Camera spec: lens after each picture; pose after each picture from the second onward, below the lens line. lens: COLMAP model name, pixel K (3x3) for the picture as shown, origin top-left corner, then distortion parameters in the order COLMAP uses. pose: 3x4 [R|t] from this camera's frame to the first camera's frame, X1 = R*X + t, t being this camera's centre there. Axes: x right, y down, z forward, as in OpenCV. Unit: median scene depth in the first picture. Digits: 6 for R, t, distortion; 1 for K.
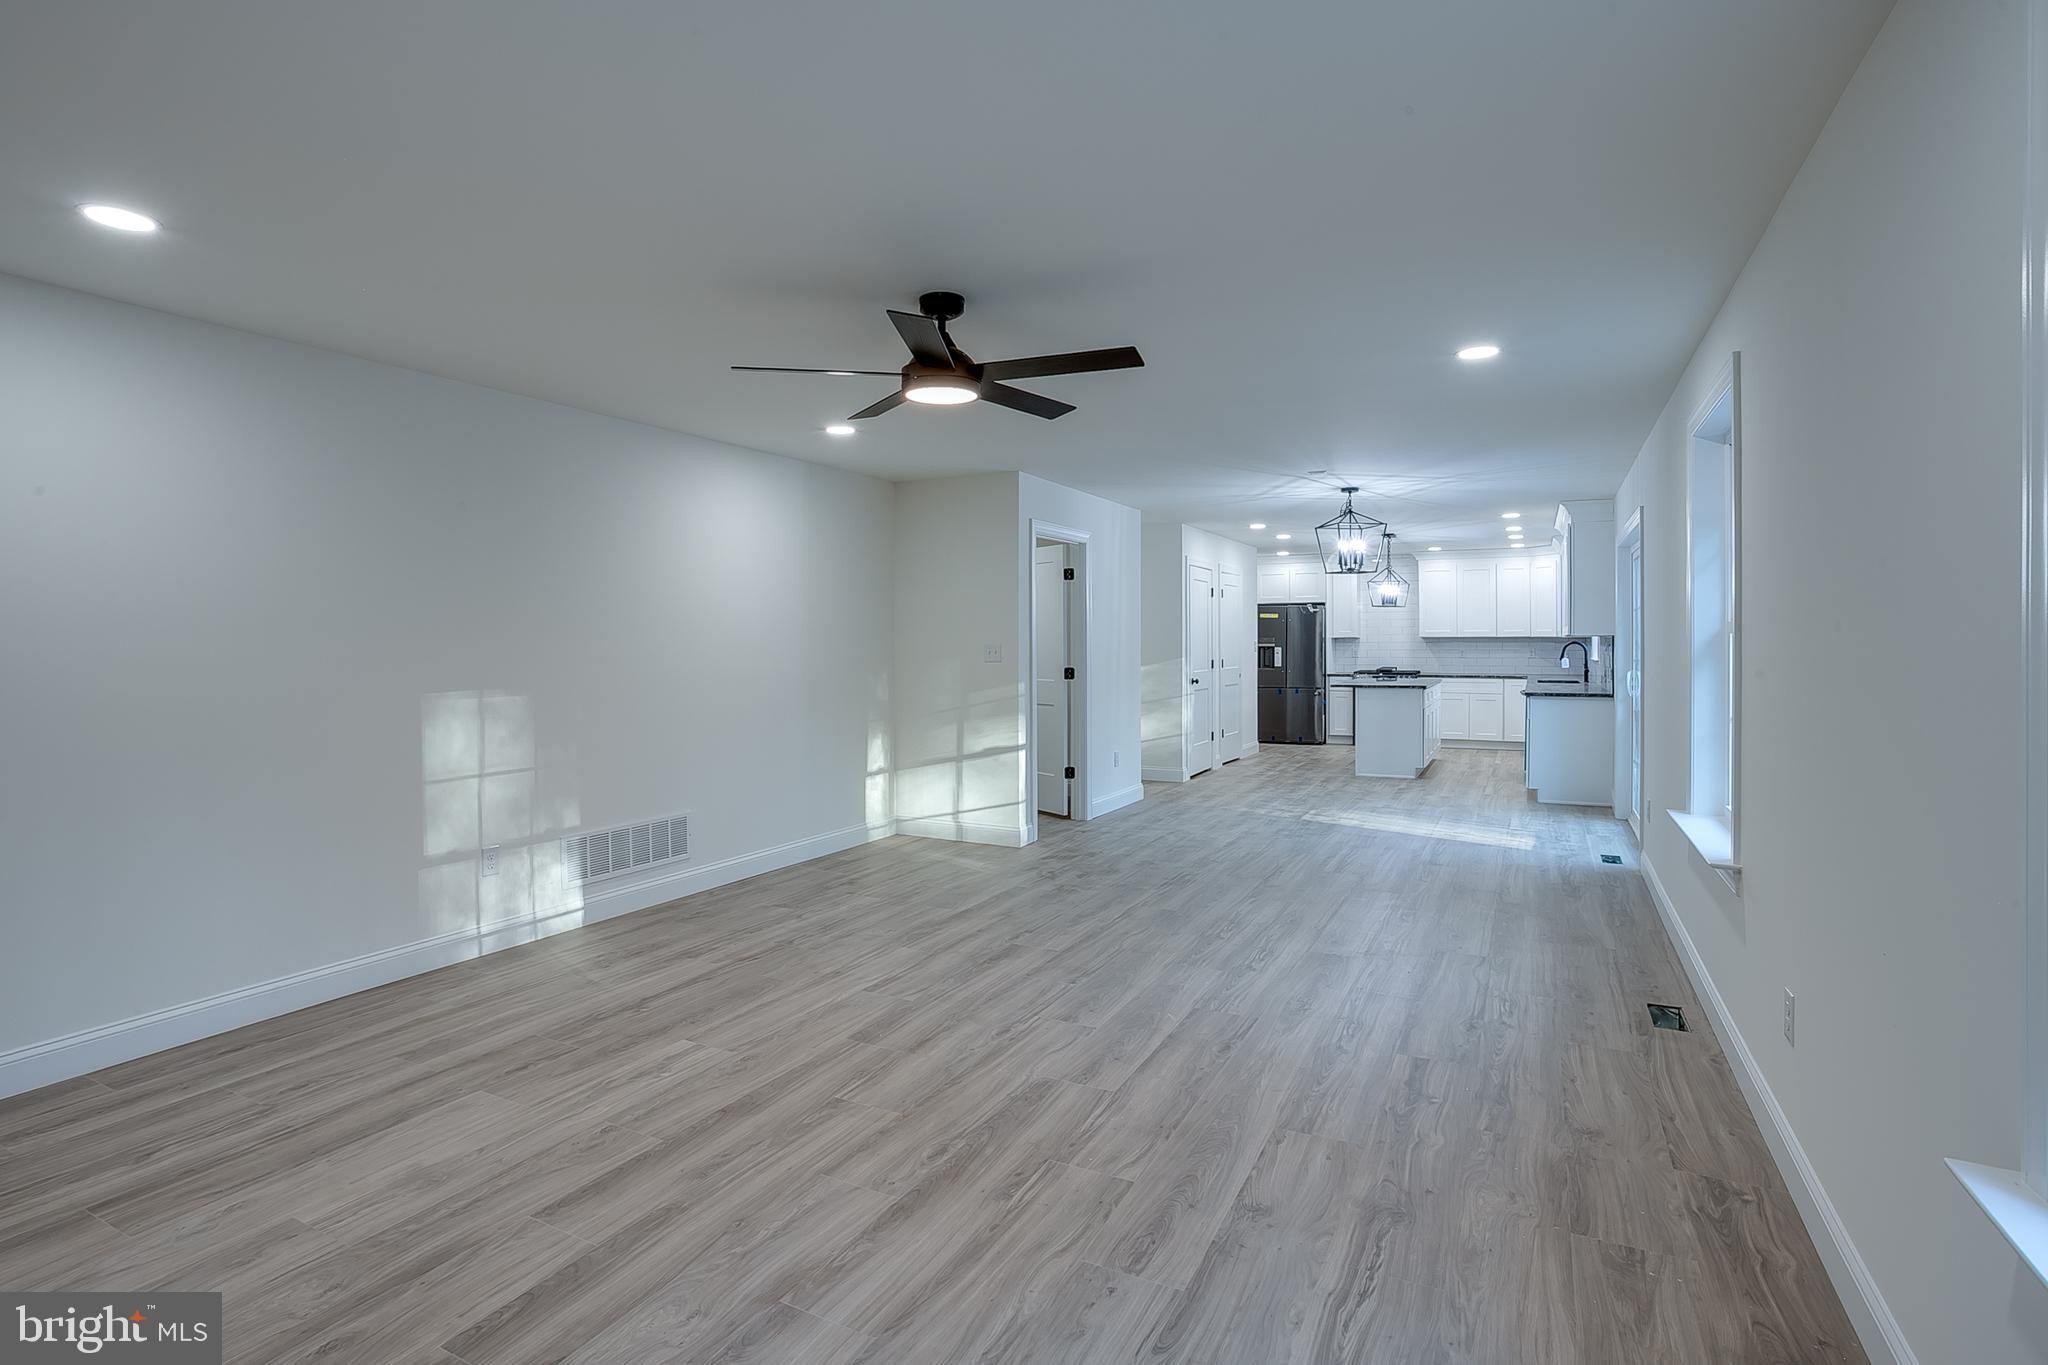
lens RADIAL K [[1004.7, 0, 1026.9], [0, 1004.7, 620.6], [0, 0, 1]] dist [-0.061338, 0.032921]
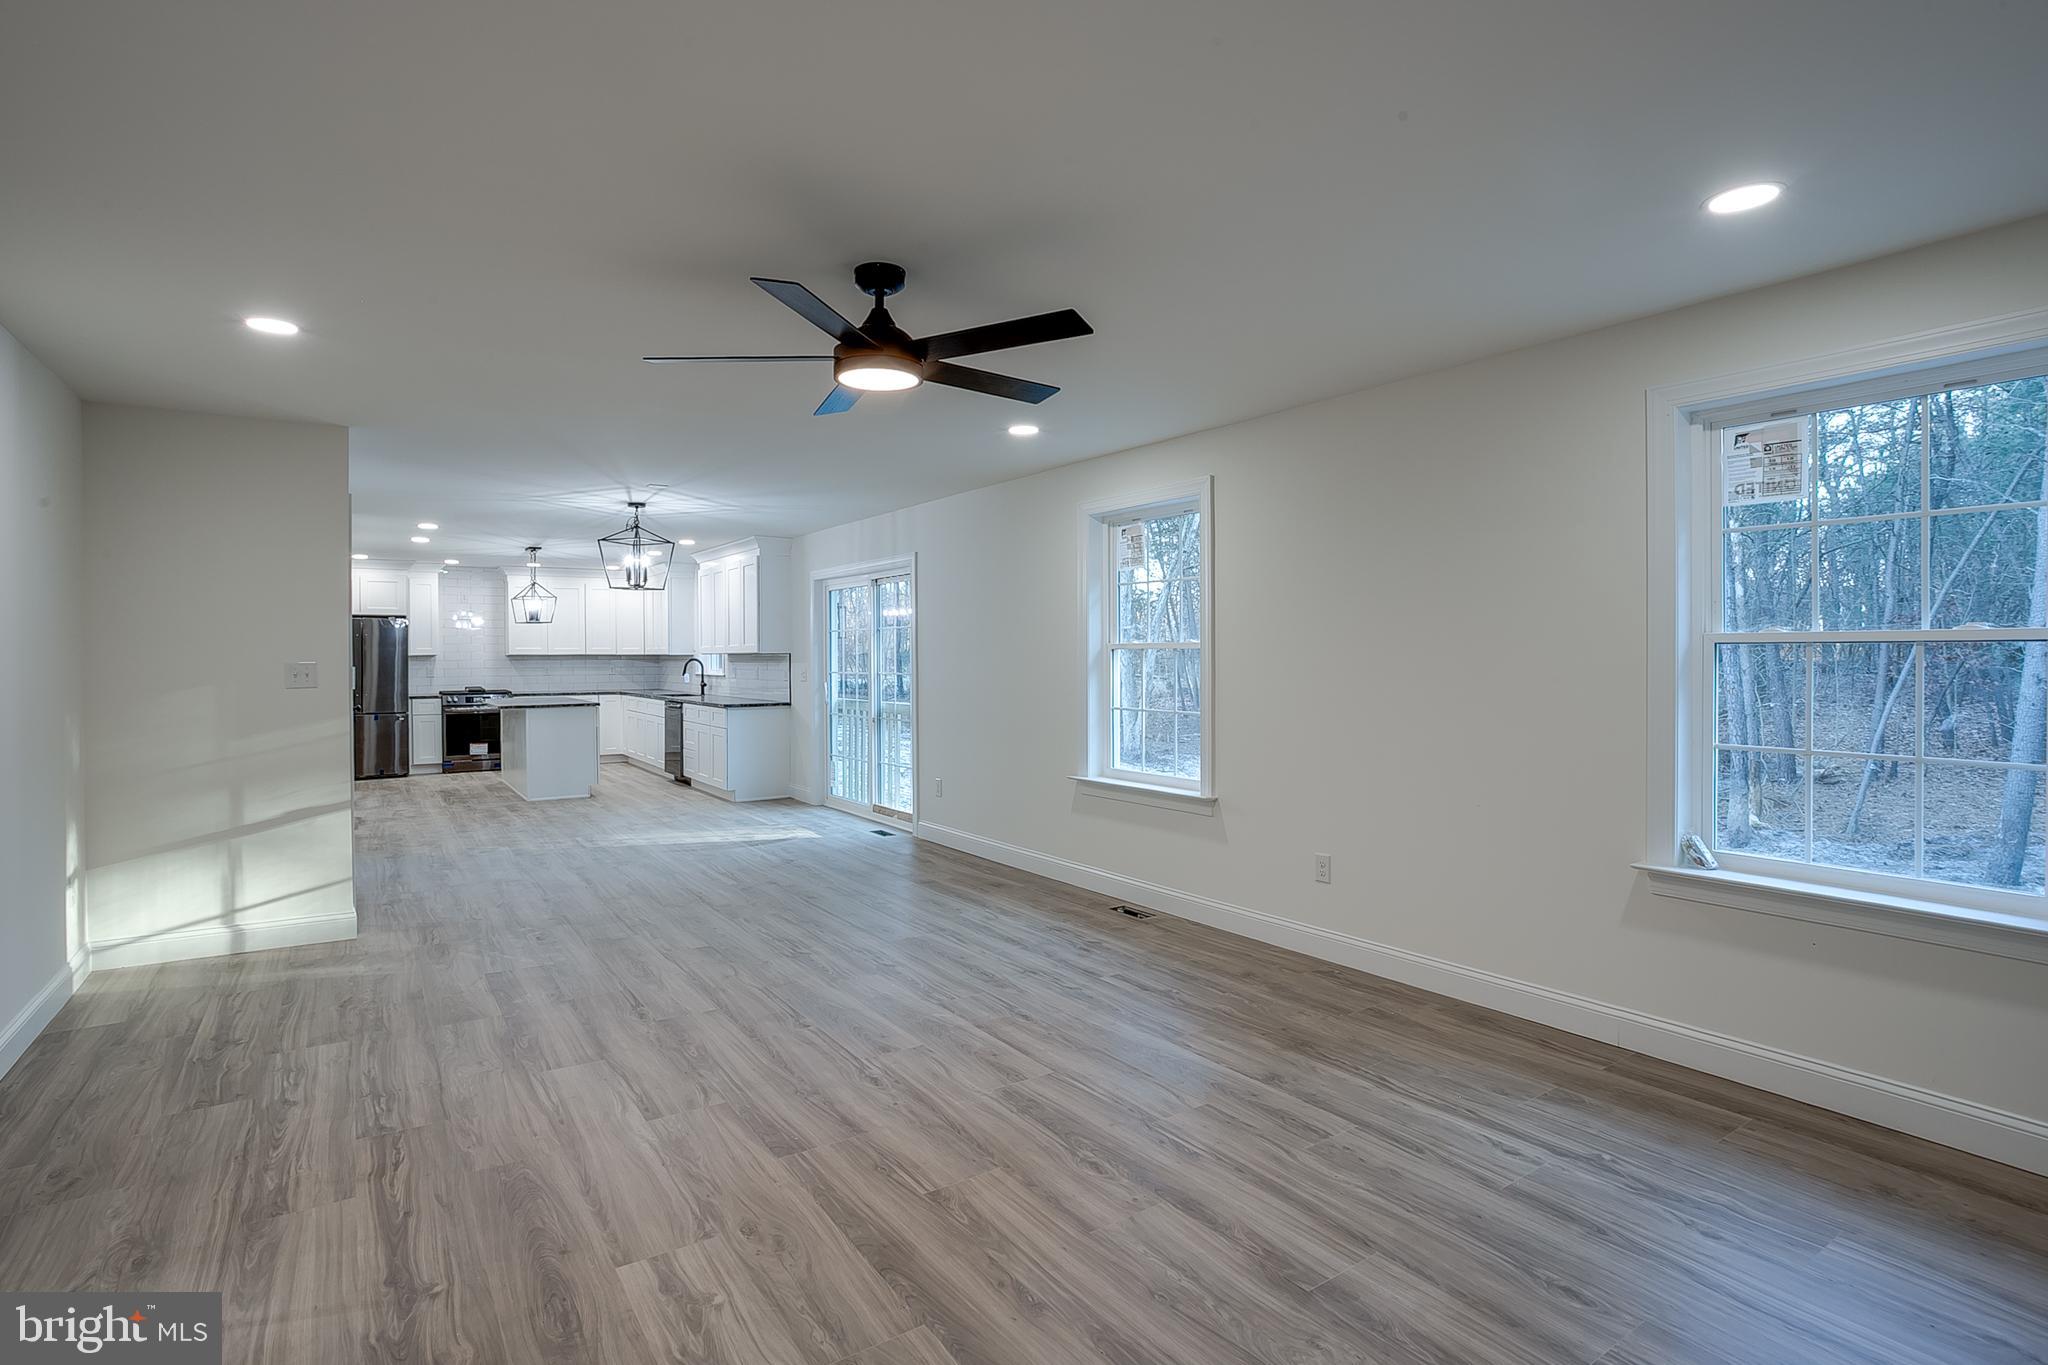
lens RADIAL K [[995.5, 0, 996.0], [0, 995.5, 662.9], [0, 0, 1]] dist [-0.063727, 0.034871]
pose [[0.490426, -0.005233, 0.871467, -0.734394], [-0.015686, 0.999767, 0.014831, 0.010034], [-0.871341, -0.020943, 0.490230, 0.446950]]
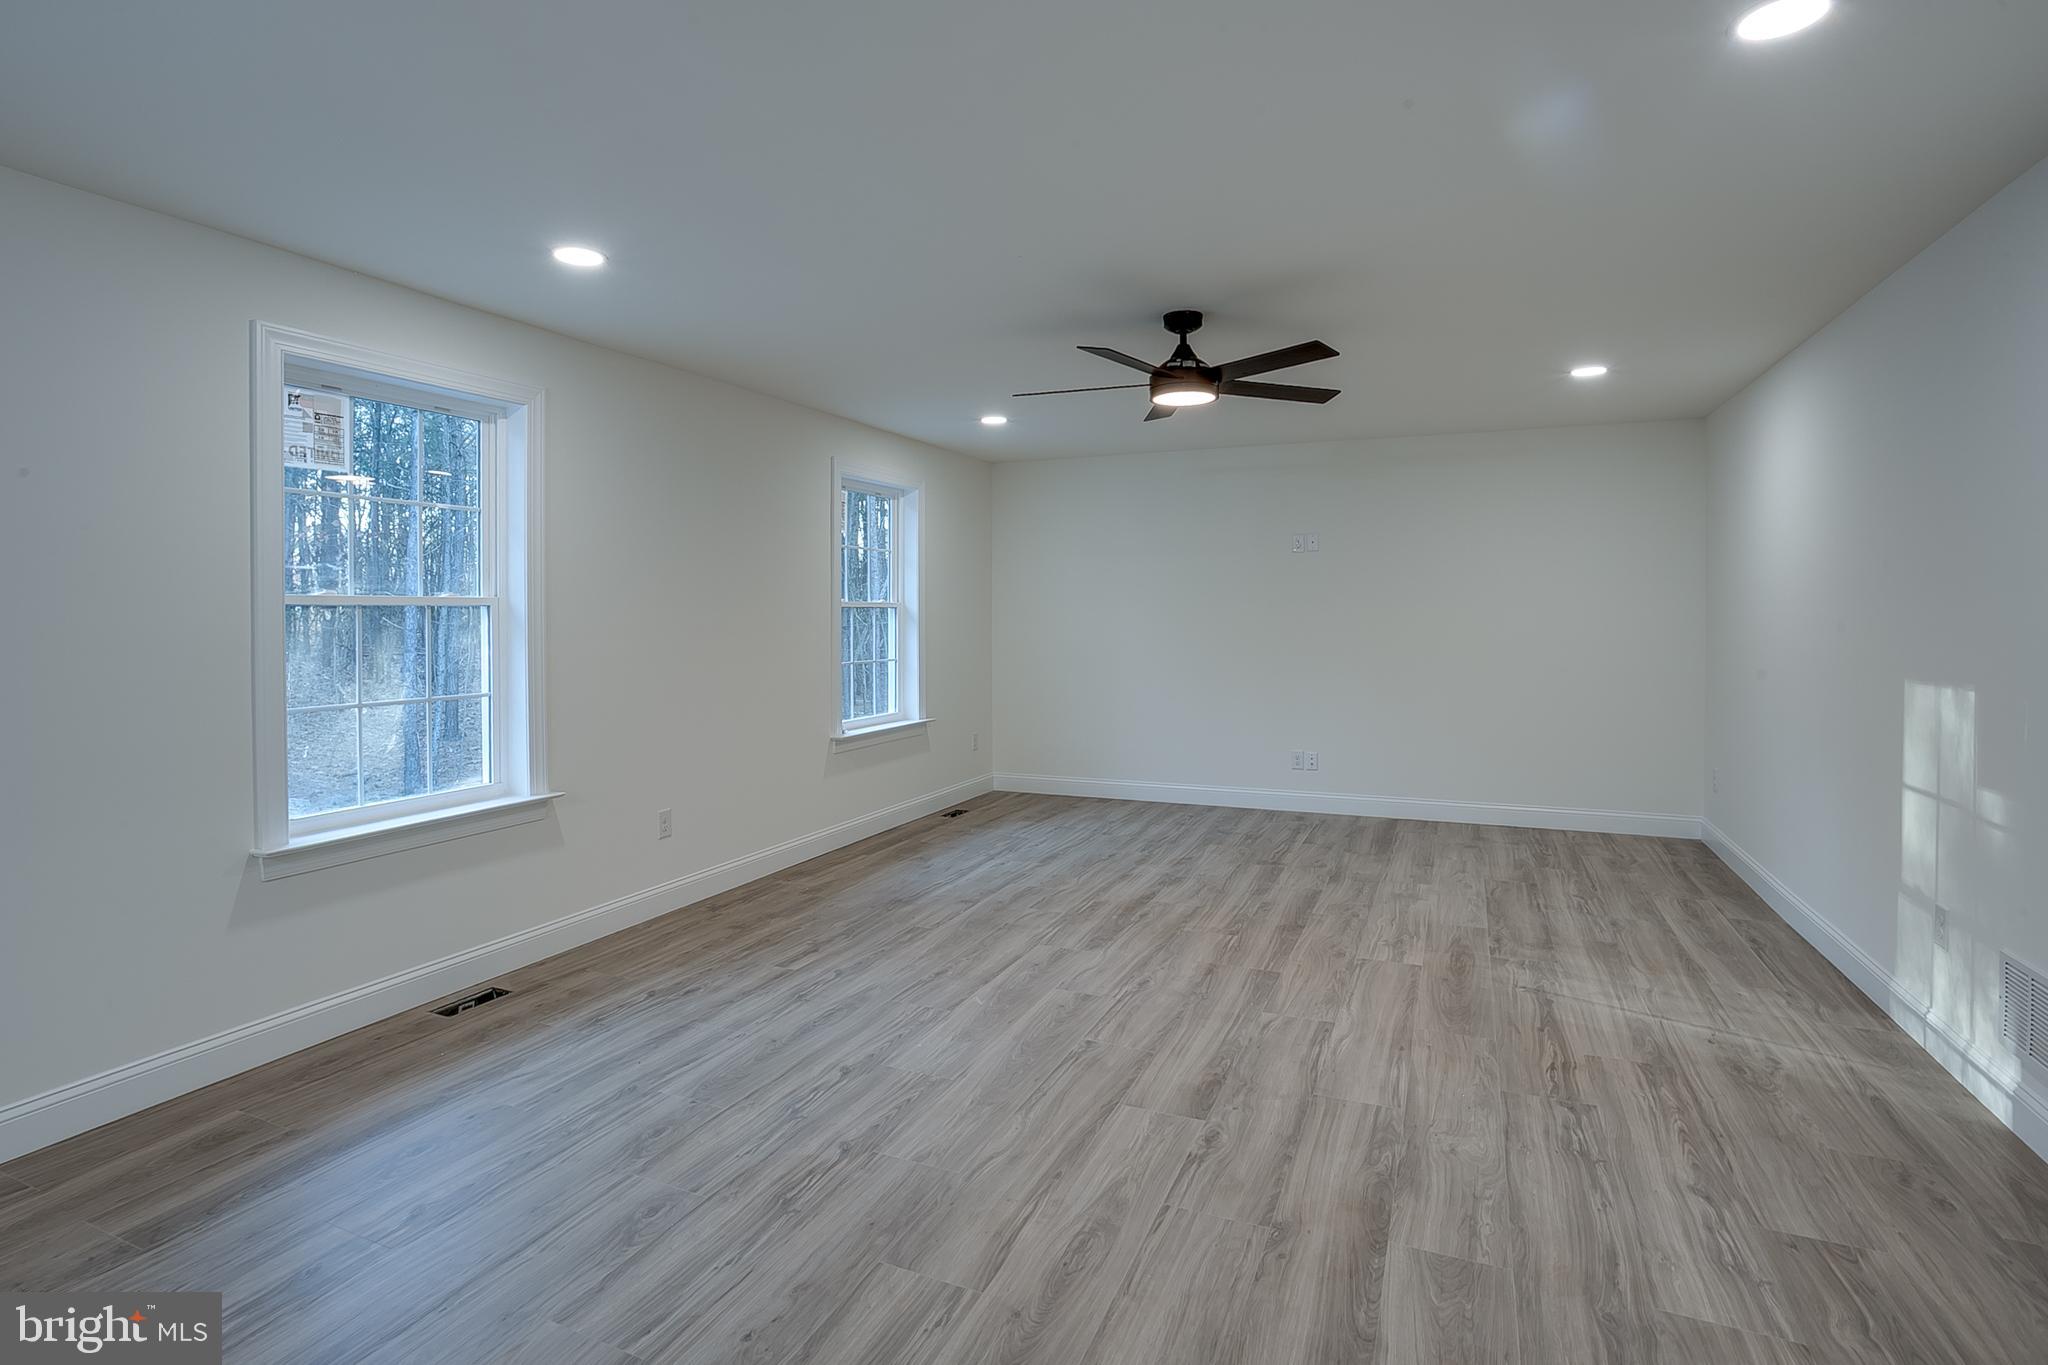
lens RADIAL K [[1022.6, 0, 1005.4], [0, 1022.6, 620.2], [0, 0, 1]] dist [-0.061787, 0.033778]
pose [[-0.998860, 0.007501, -0.047133, 0.163512], [0.008206, 0.999857, -0.014787, 0.042980], [0.047015, -0.015157, -0.998779, 1.995051]]
